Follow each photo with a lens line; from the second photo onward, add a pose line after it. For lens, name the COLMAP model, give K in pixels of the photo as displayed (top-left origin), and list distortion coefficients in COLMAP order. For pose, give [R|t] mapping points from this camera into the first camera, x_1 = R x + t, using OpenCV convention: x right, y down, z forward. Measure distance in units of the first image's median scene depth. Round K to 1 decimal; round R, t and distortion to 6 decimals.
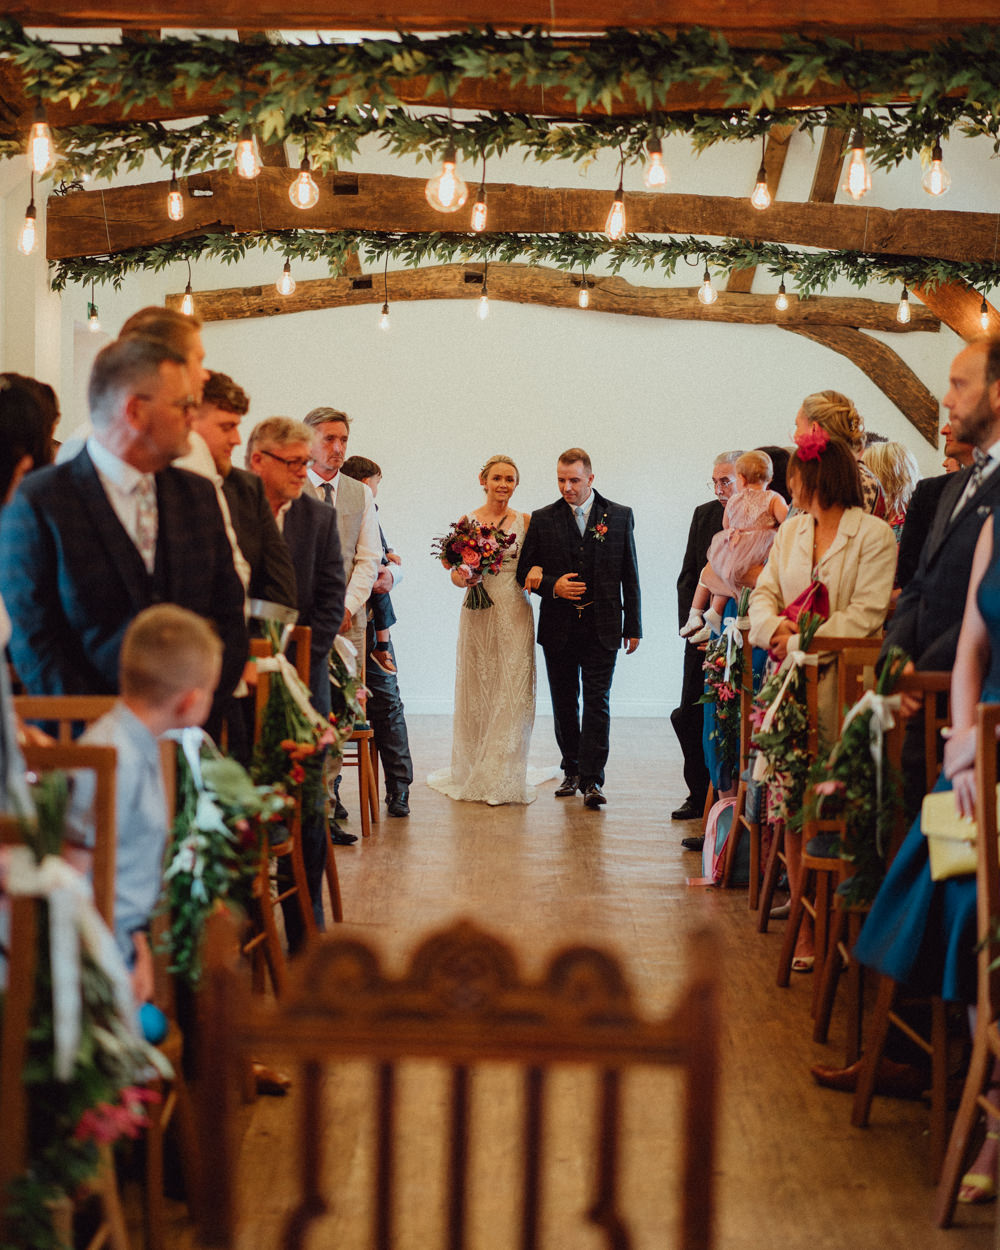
lens RADIAL K [[2311.6, 0, 500.0], [0, 2311.6, 625.0], [0, 0, 1]] dist [0.161979, -1.118593]
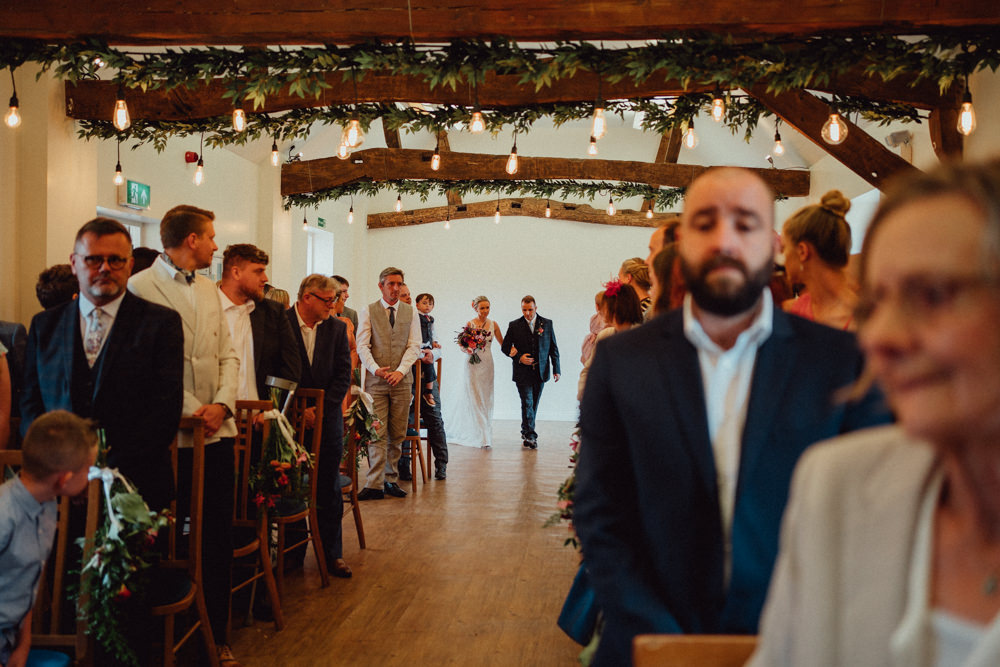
lens RADIAL K [[1019.7, 0, 496.1], [0, 1019.7, 308.0], [0, 0, 1]] dist [0.013215, 0.028794]
pose [[0.995117, 0.004107, -0.098618, 0.116546], [-0.009717, 0.998357, -0.056468, -0.017109], [0.098224, 0.057150, 0.993522, 0.216691]]
